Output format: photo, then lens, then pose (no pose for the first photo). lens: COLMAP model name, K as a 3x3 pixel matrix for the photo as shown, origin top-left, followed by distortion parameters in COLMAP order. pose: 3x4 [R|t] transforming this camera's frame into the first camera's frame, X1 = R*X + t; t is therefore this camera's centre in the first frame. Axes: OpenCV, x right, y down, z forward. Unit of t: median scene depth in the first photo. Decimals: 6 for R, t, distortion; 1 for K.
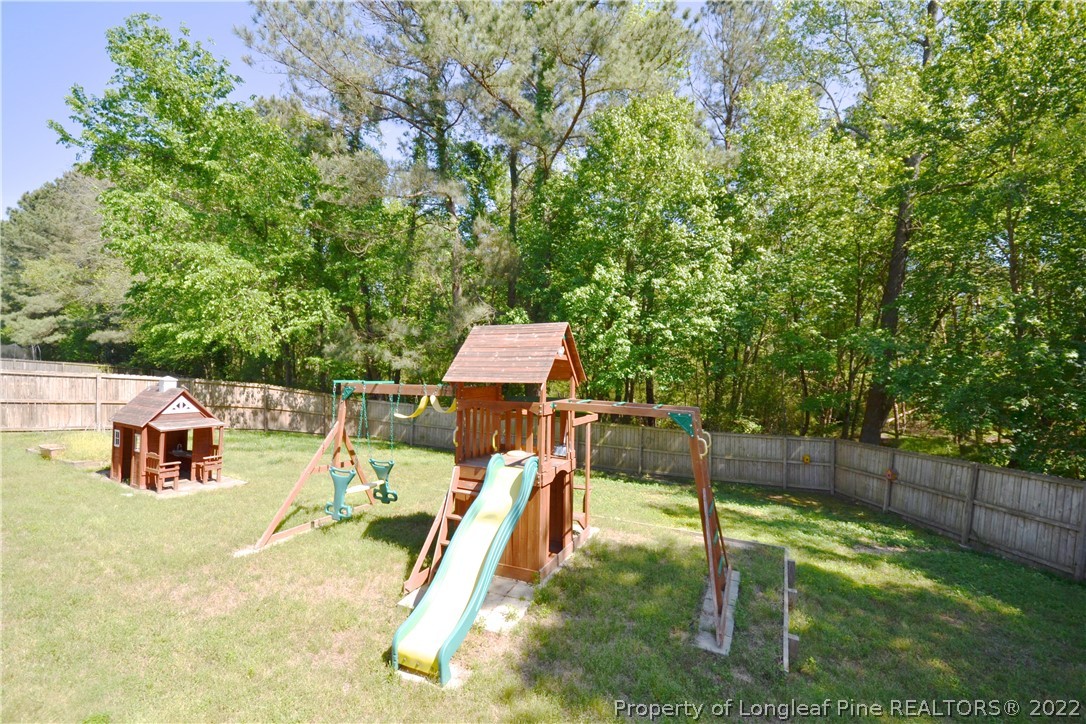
lens RADIAL K [[481.5, 0, 539.0], [0, 481.5, 366.7], [0, 0, 1]] dist [0.012496, -0.014348]
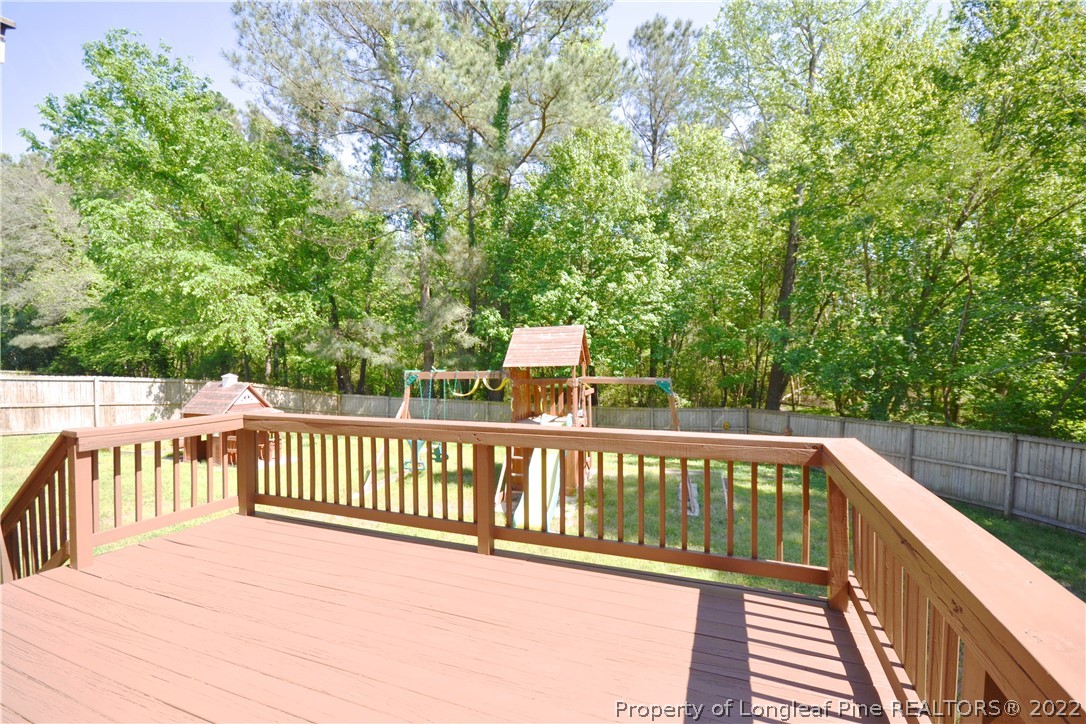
lens RADIAL K [[481.5, 0, 539.0], [0, 481.5, 366.7], [0, 0, 1]] dist [0.012496, -0.014348]
pose [[0.988128, -0.032238, 0.150210, -0.118057], [0.030033, 0.999406, 0.016928, 0.003202], [-0.150666, -0.012216, 0.988509, -0.175153]]
